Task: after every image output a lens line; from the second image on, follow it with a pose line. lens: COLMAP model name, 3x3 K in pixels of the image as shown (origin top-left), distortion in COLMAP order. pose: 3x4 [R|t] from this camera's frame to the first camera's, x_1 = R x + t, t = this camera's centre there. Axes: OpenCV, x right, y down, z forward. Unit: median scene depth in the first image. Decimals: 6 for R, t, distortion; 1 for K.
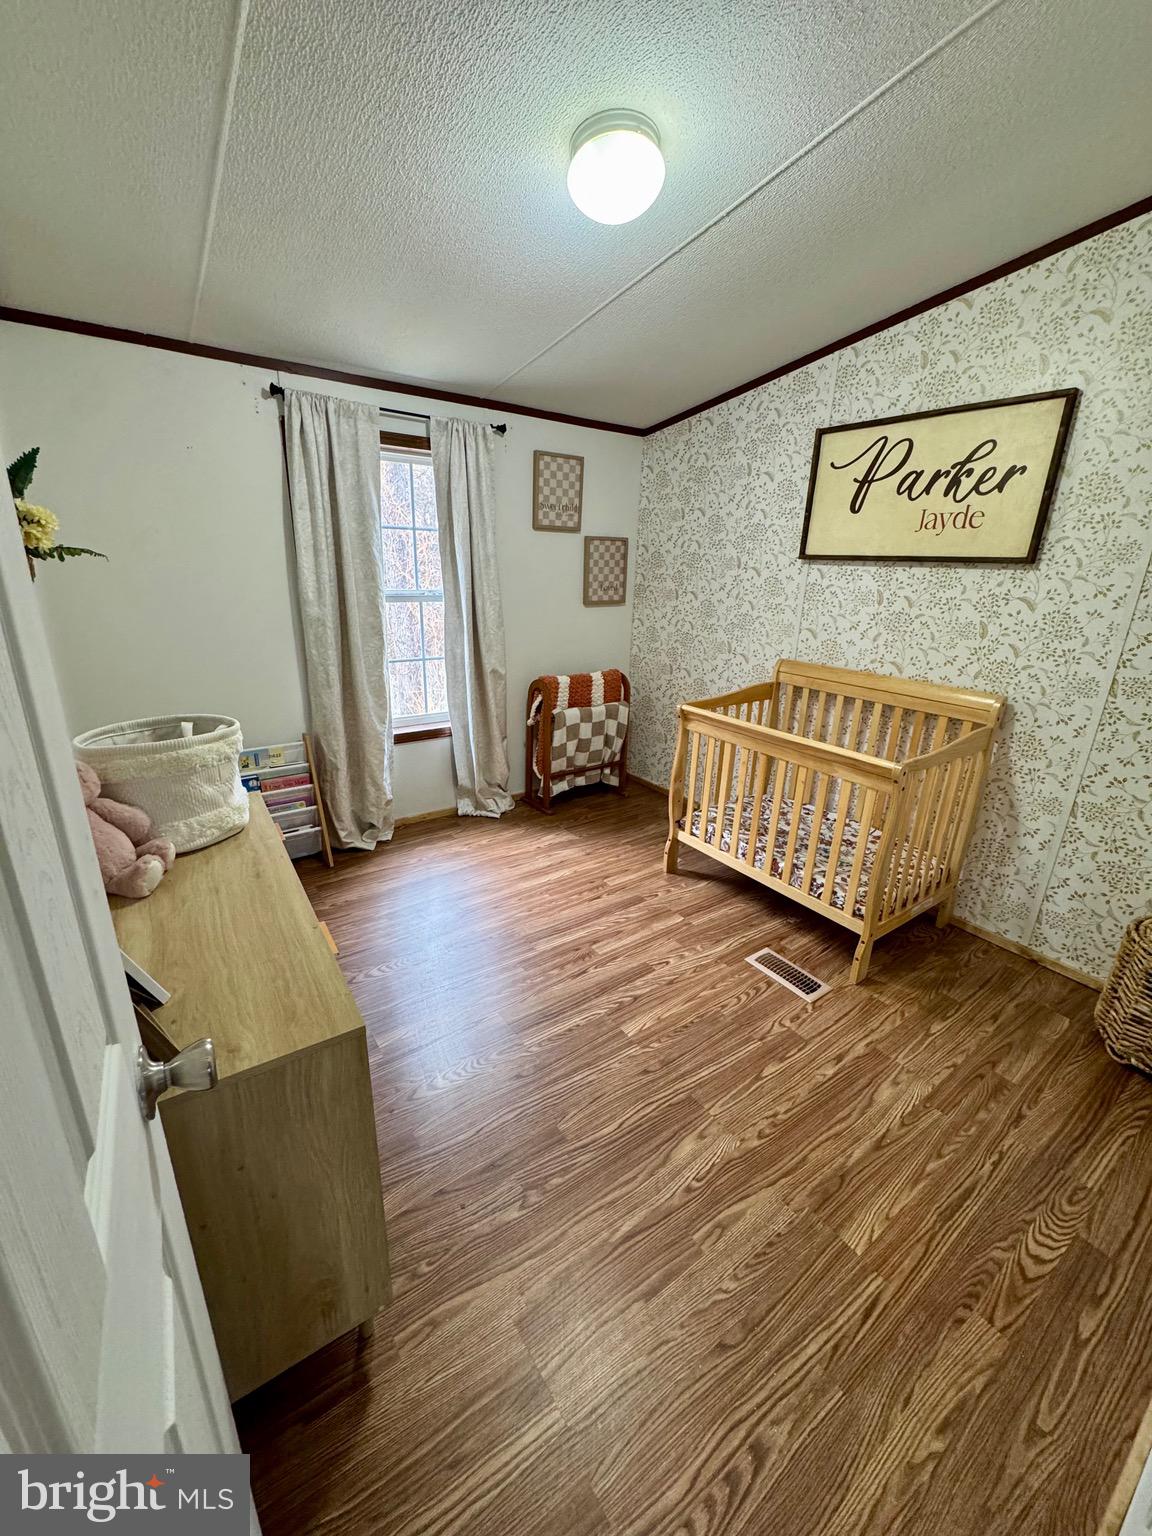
lens RADIAL K [[611.8, 0, 578.2], [0, 611.8, 771.7], [0, 0, 1]] dist [-0.003640, -0.000652]
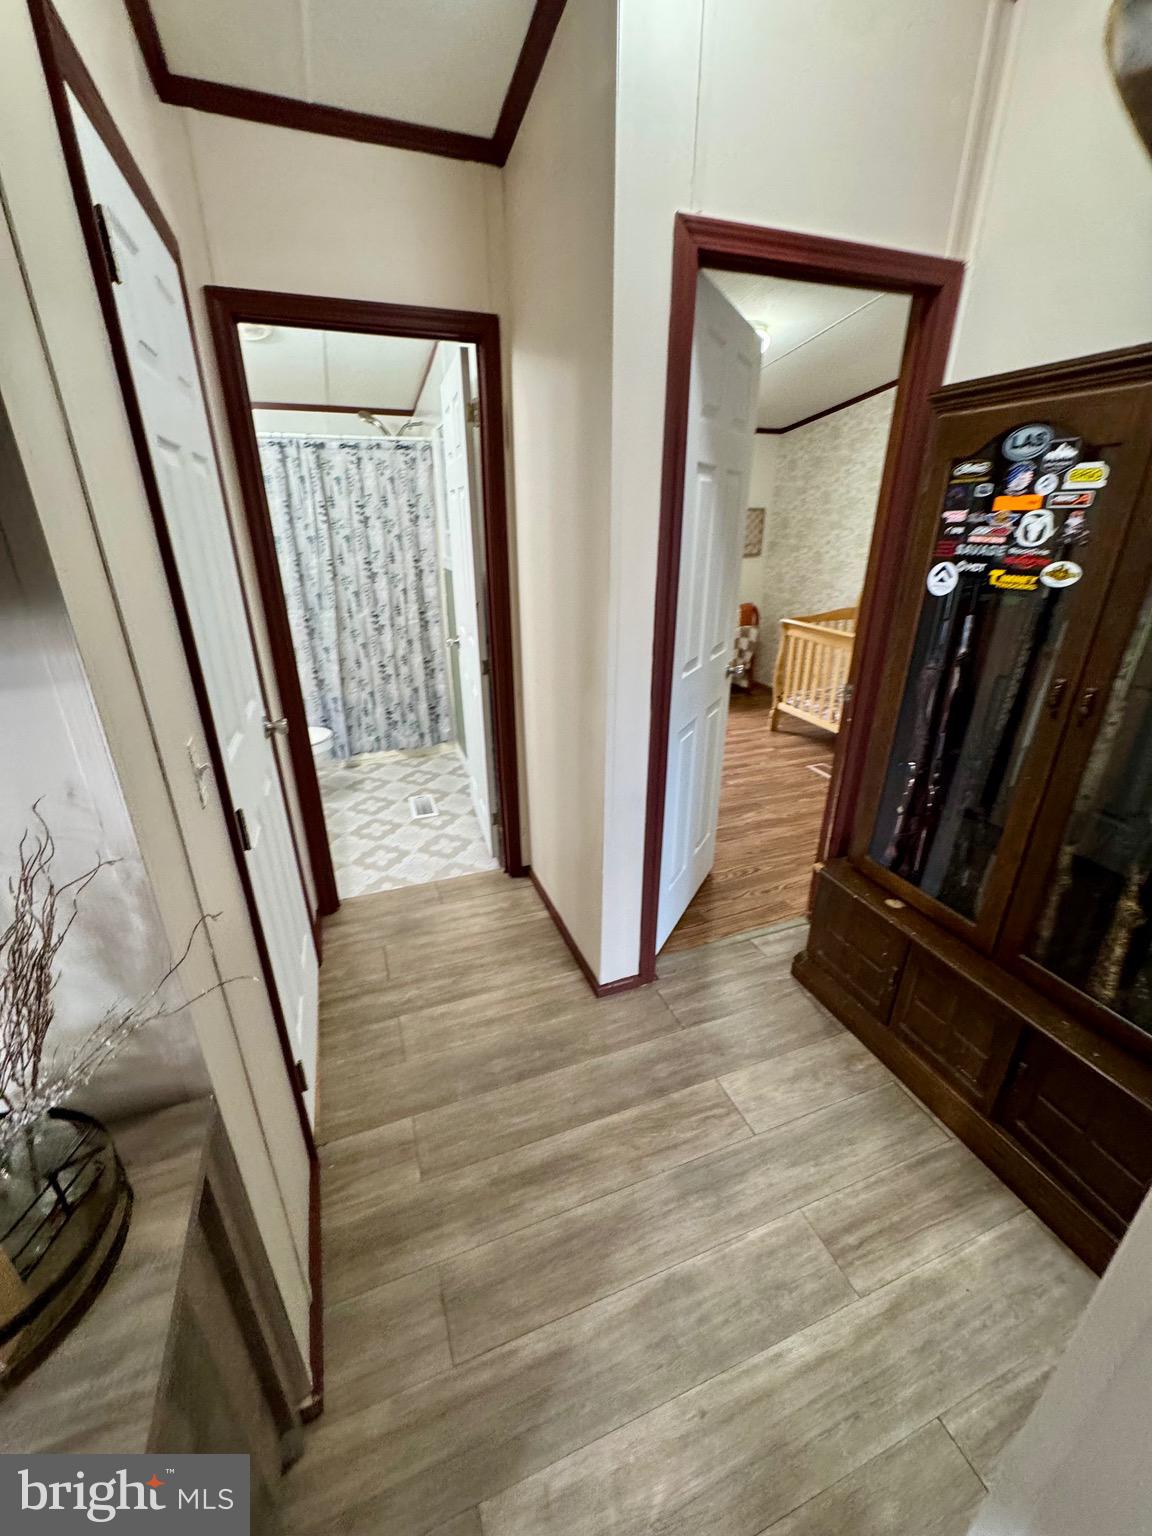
lens RADIAL K [[611.8, 0, 578.8], [0, 611.8, 773.9], [0, 0, 1]] dist [-0.003640, -0.000652]
pose [[0.968365, 0.066010, -0.240648, 0.061766], [-0.050301, 0.996218, 0.070853, 0.210721], [0.244415, -0.056507, 0.968023, -0.705013]]
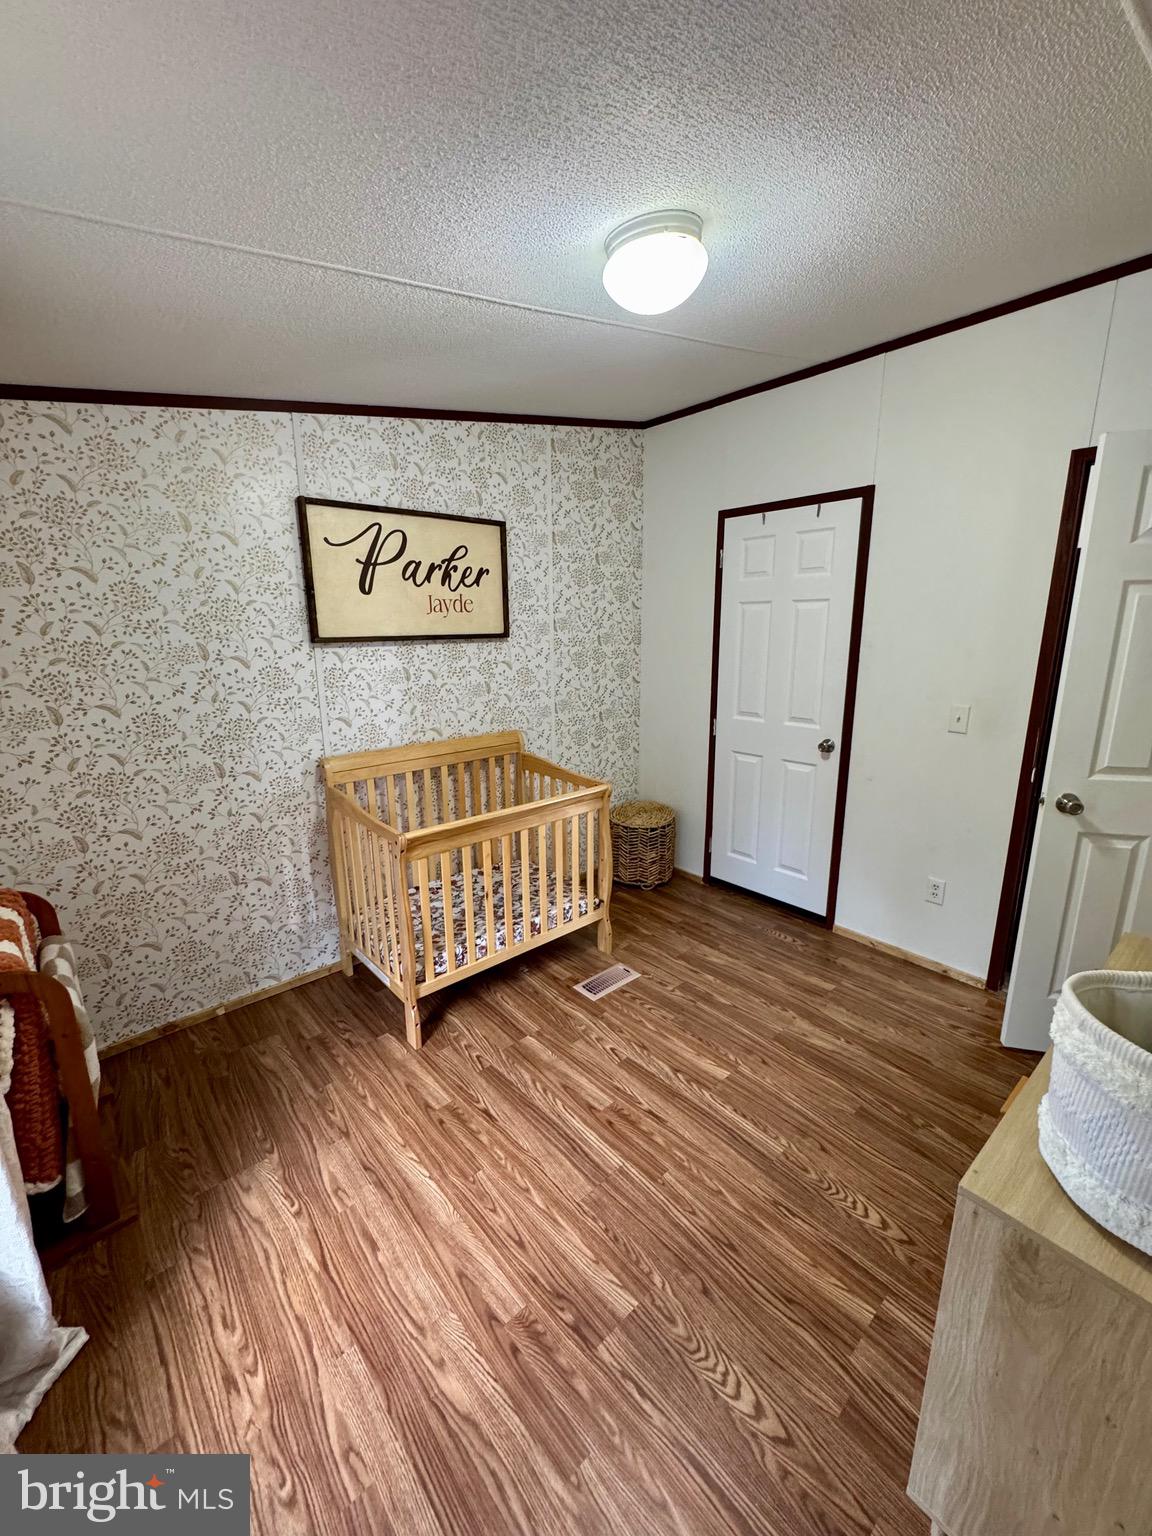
lens RADIAL K [[611.8, 0, 579.7], [0, 611.8, 771.4], [0, 0, 1]] dist [-0.003640, -0.000652]
pose [[-0.110792, -0.261691, 0.958772, -0.581853], [0.329509, 0.900472, 0.283855, -0.332663], [-0.937630, 0.347372, -0.013536, 0.789971]]
